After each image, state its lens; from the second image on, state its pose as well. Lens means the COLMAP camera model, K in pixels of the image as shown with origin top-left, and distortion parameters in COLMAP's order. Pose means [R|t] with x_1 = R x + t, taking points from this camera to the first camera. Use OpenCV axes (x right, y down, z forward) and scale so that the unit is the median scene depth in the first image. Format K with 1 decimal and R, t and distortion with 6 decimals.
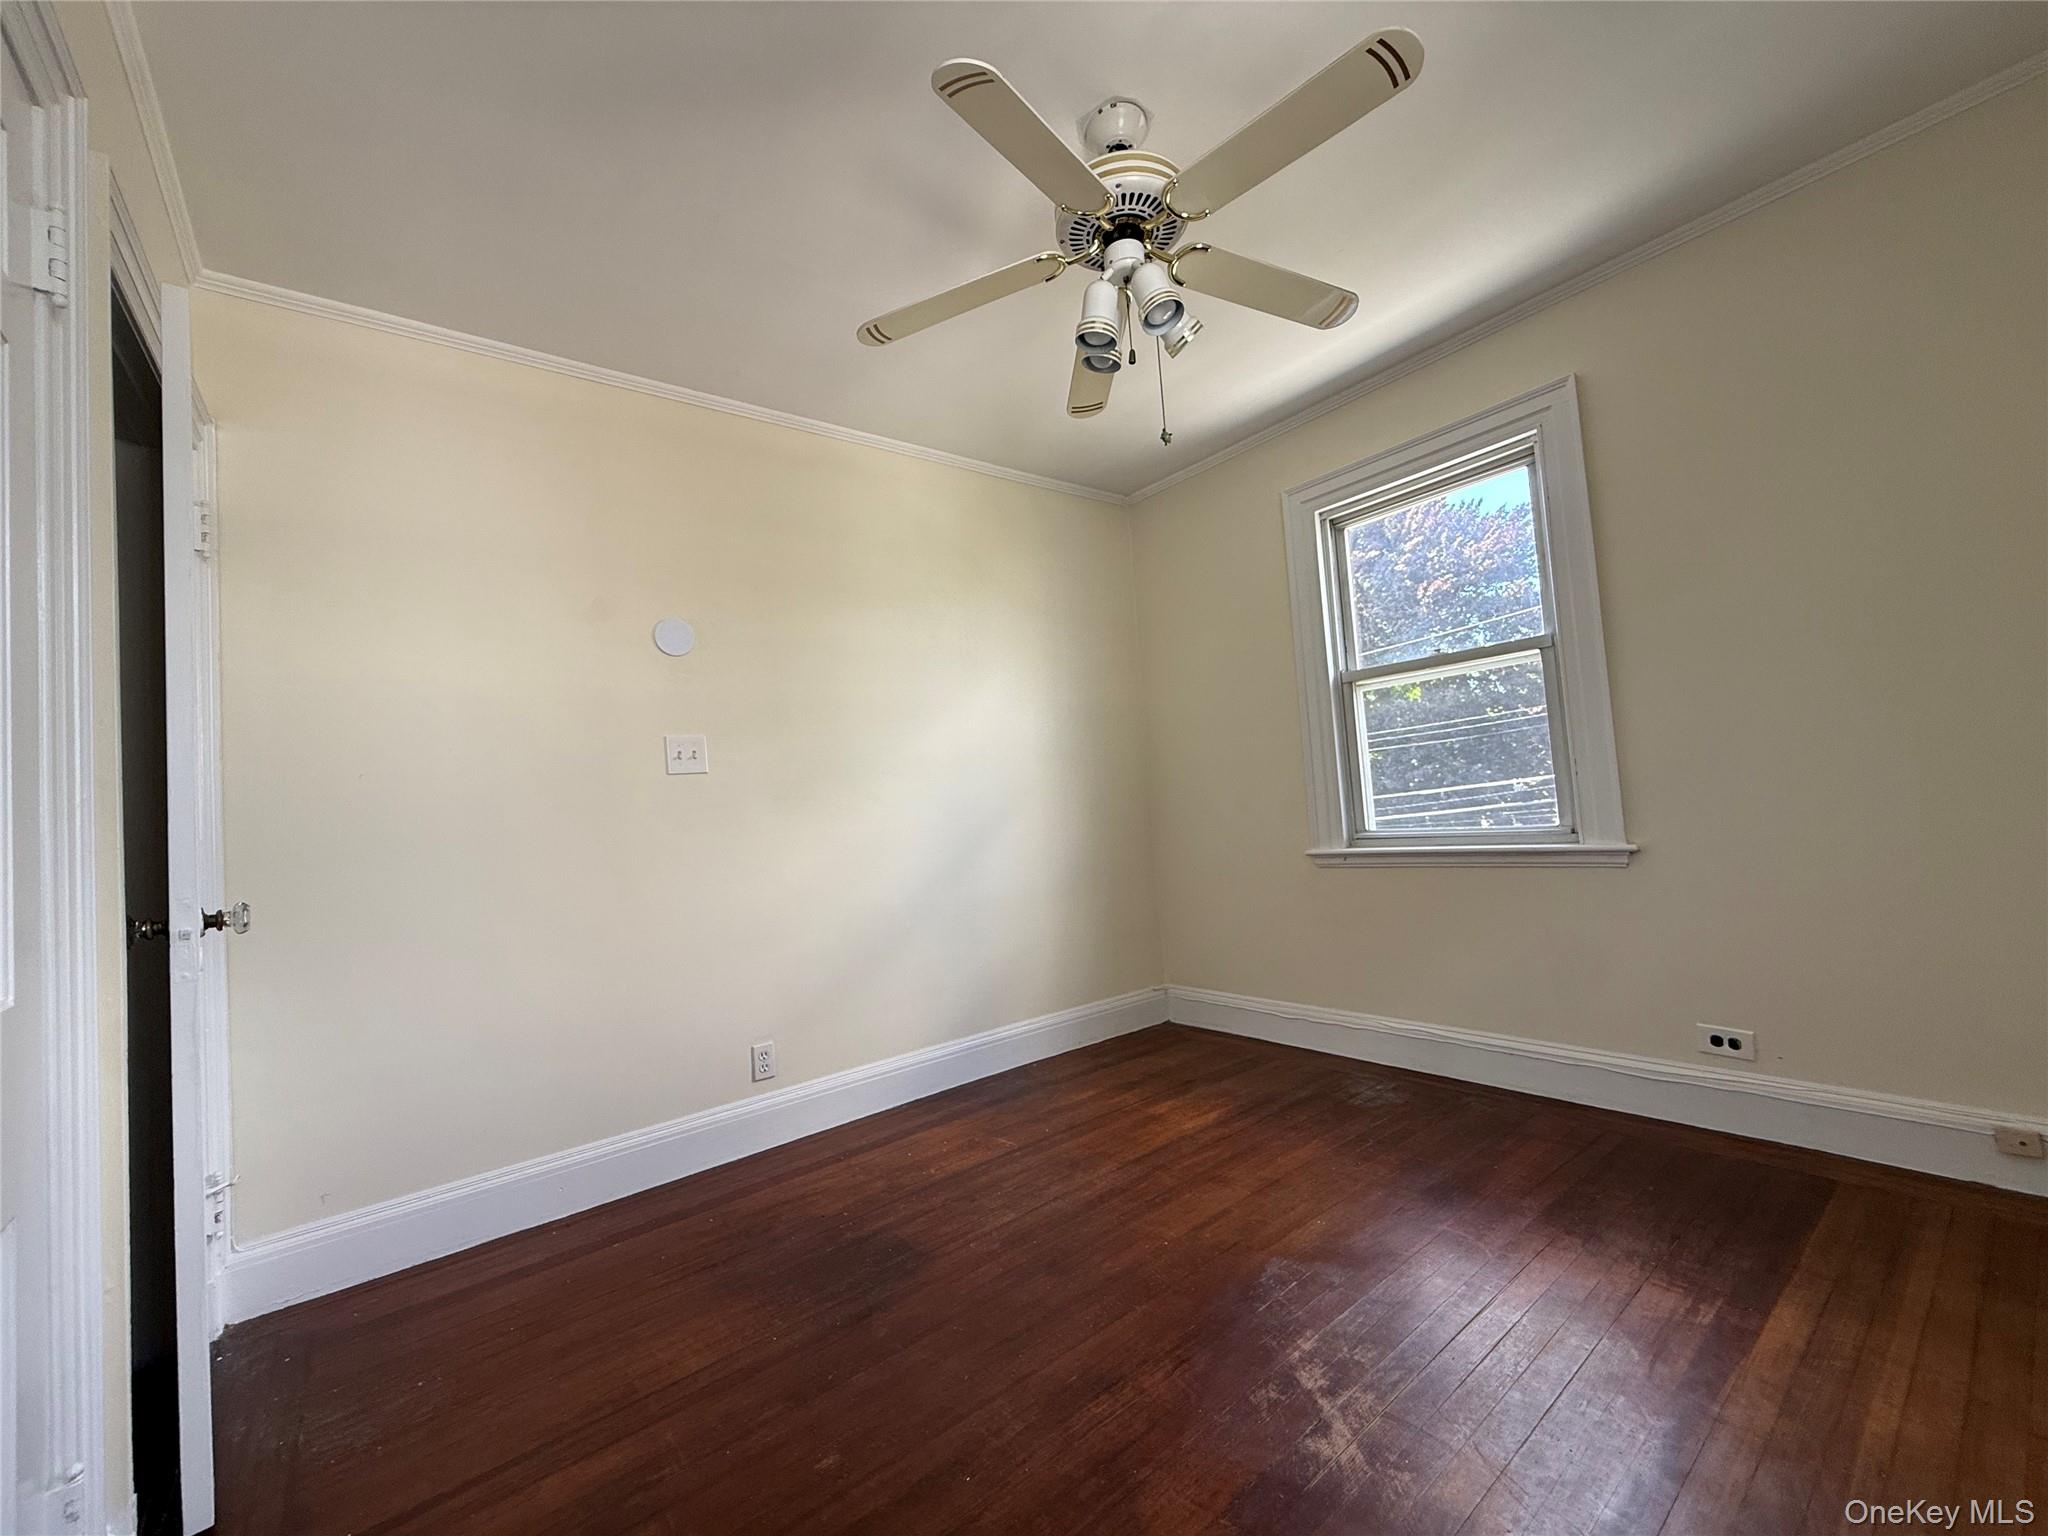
lens RADIAL K [[821.0, 0, 1021.7], [0, 821.0, 770.1], [0, 0, 1]] dist [0.001387, 0.000067]
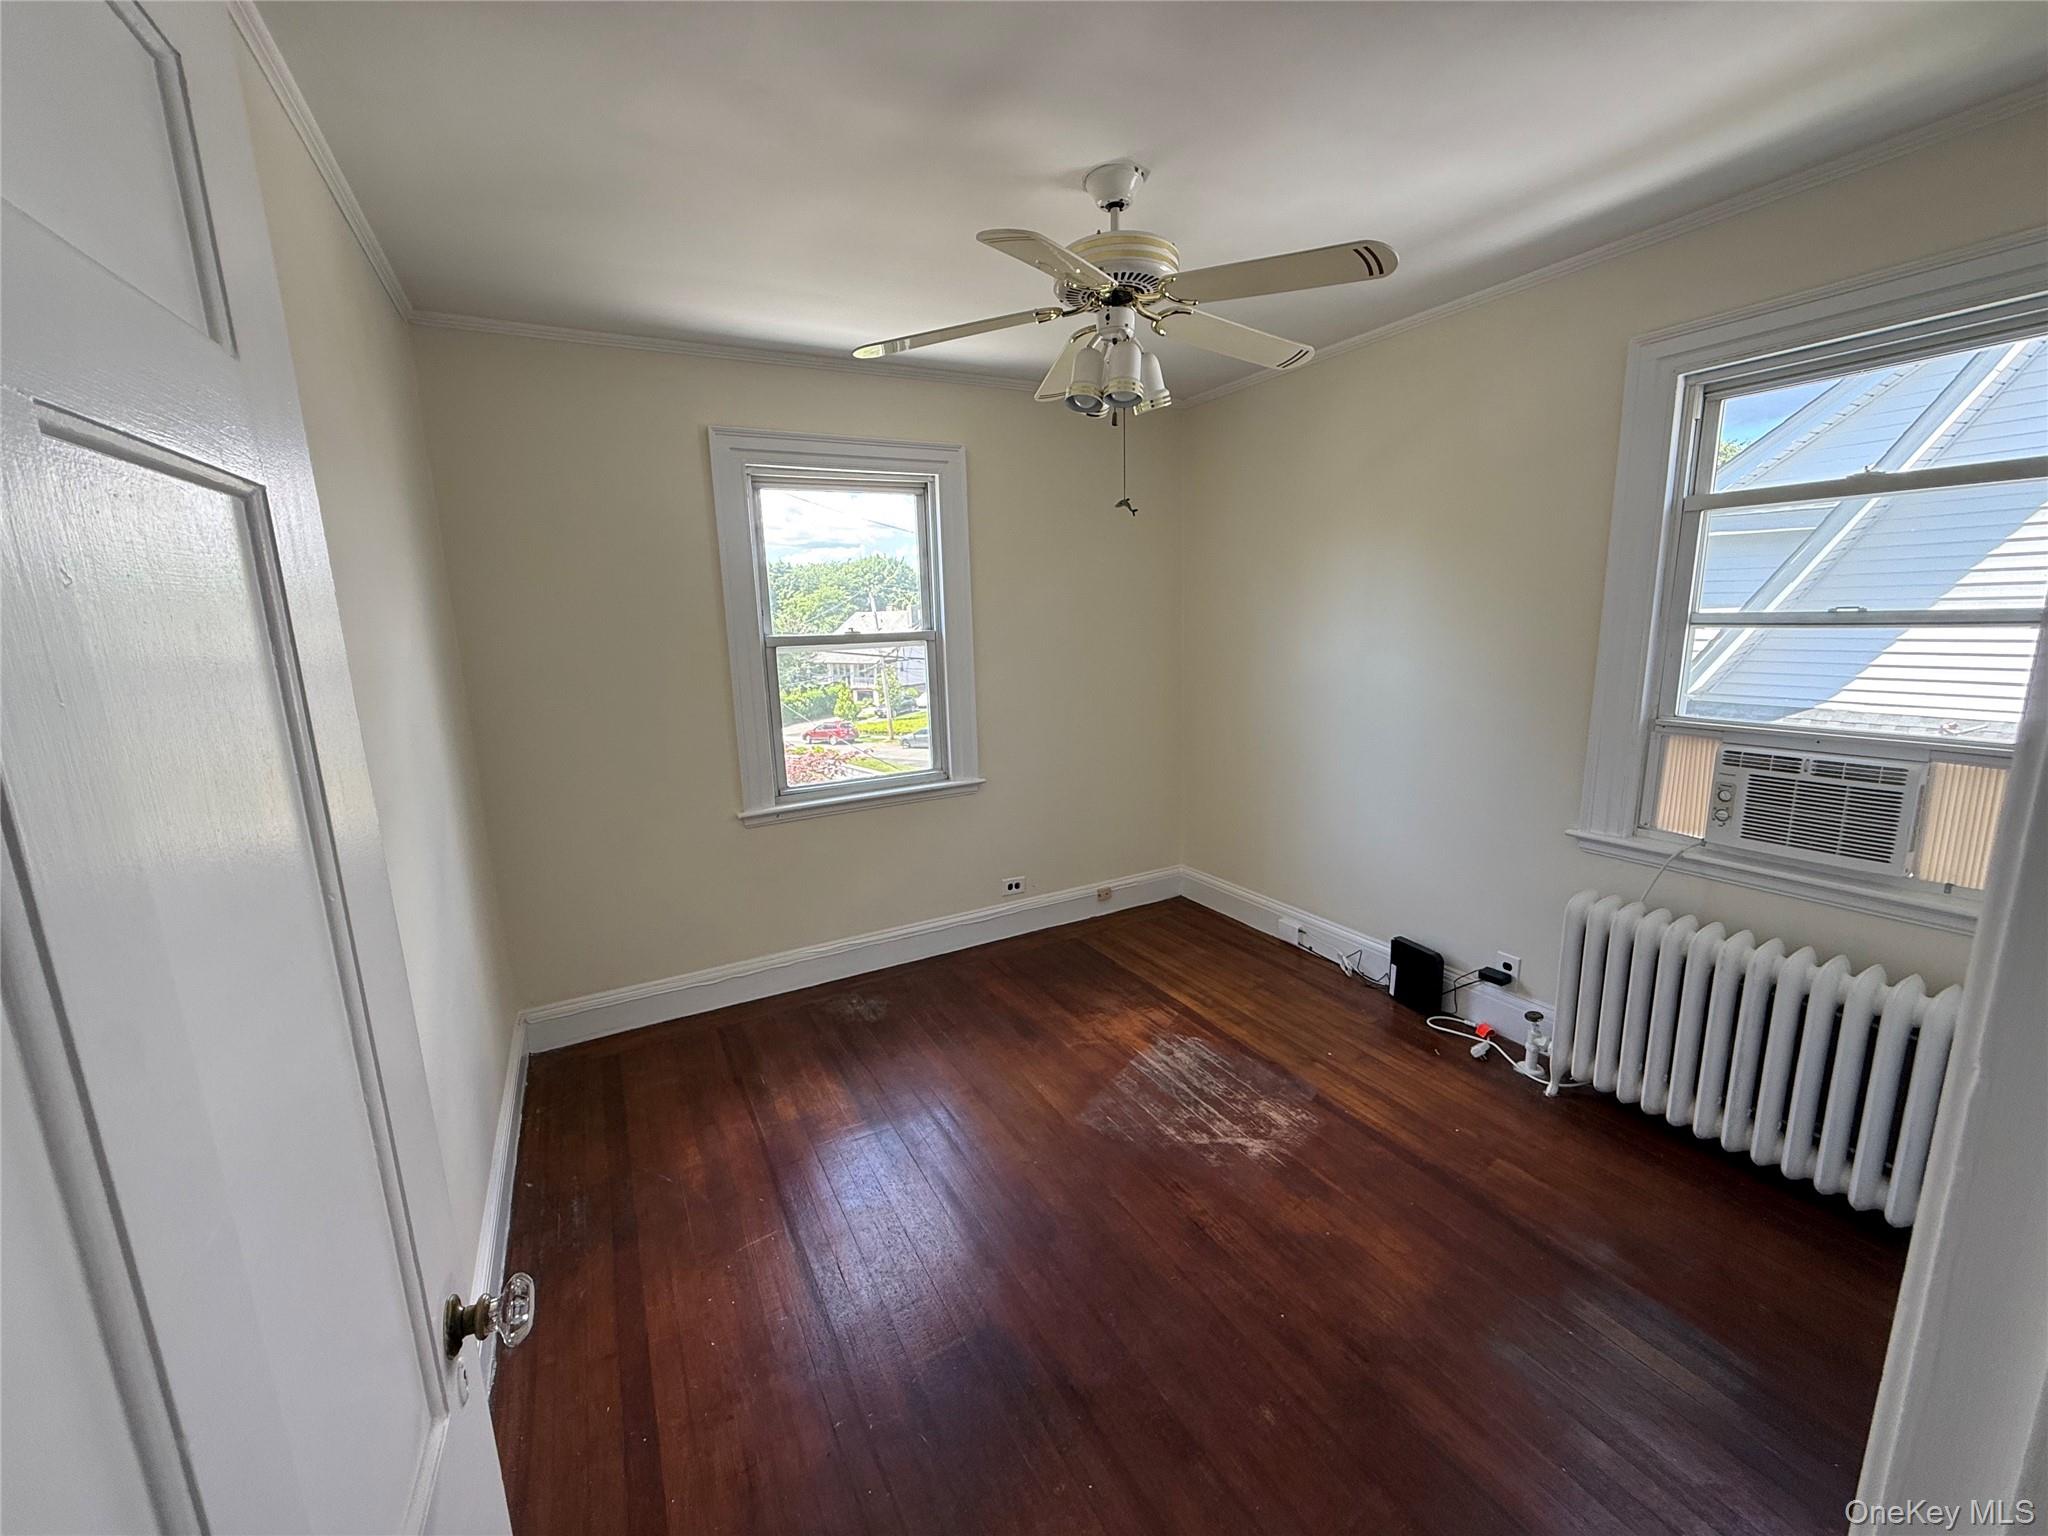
lens RADIAL K [[814.5, 0, 1021.3], [0, 814.5, 773.8], [0, 0, 1]] dist [-0.000026, 0.000007]
pose [[0.167816, -0.127221, 0.977575, -0.768799], [-0.032797, 0.990369, 0.134516, -0.132011], [-0.985273, -0.054635, 0.162027, 0.697751]]
